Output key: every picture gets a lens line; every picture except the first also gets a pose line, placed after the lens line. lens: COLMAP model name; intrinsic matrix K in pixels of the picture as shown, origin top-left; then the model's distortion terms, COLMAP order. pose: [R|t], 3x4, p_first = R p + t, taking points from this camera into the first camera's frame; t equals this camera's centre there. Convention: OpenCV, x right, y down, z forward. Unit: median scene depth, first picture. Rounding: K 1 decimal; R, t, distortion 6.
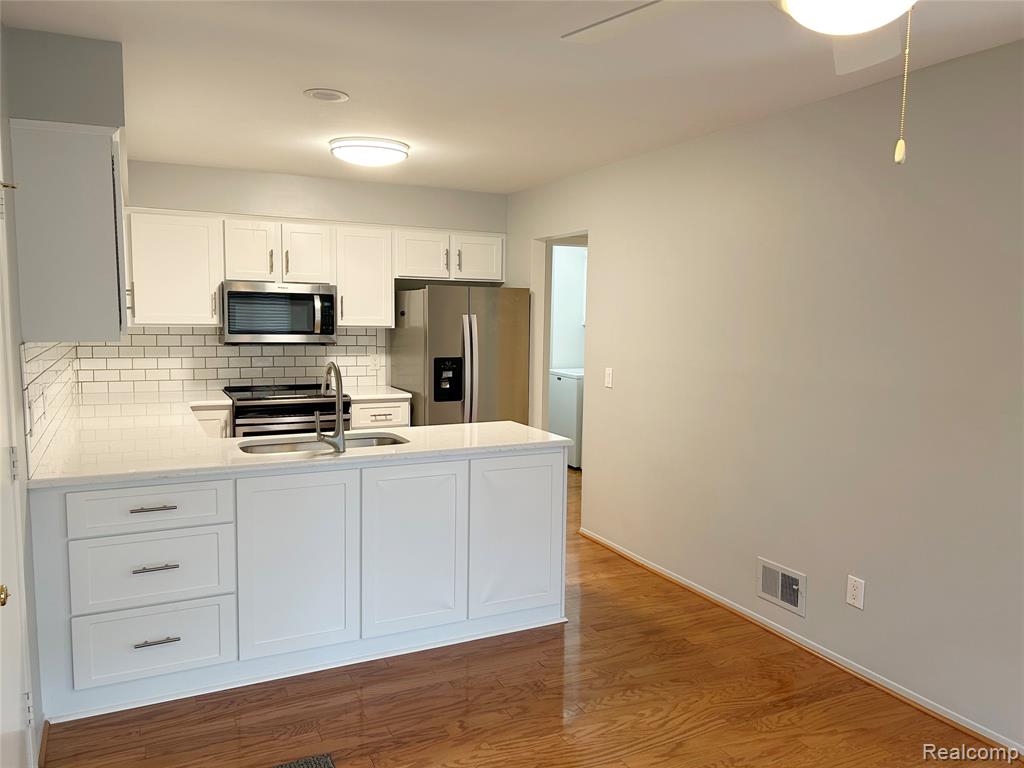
lens RADIAL K [[765.8, 0, 514.9], [0, 765.8, 379.3], [0, 0, 1]] dist [0.054692, -0.053717]
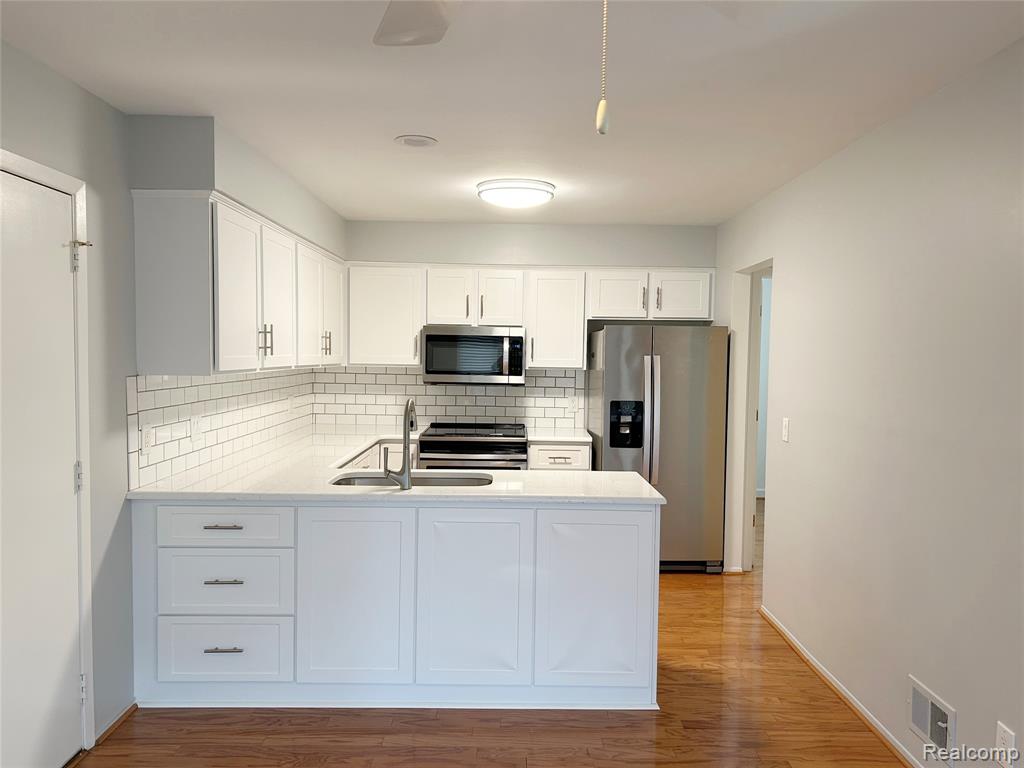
lens RADIAL K [[765.8, 0, 507.0], [0, 765.8, 384.4], [0, 0, 1]] dist [0.054692, -0.053717]
pose [[0.899503, 0.017297, -0.436572, 0.245267], [-0.039967, 0.998284, -0.042794, -0.003405], [0.435083, 0.055942, 0.898651, 0.113759]]
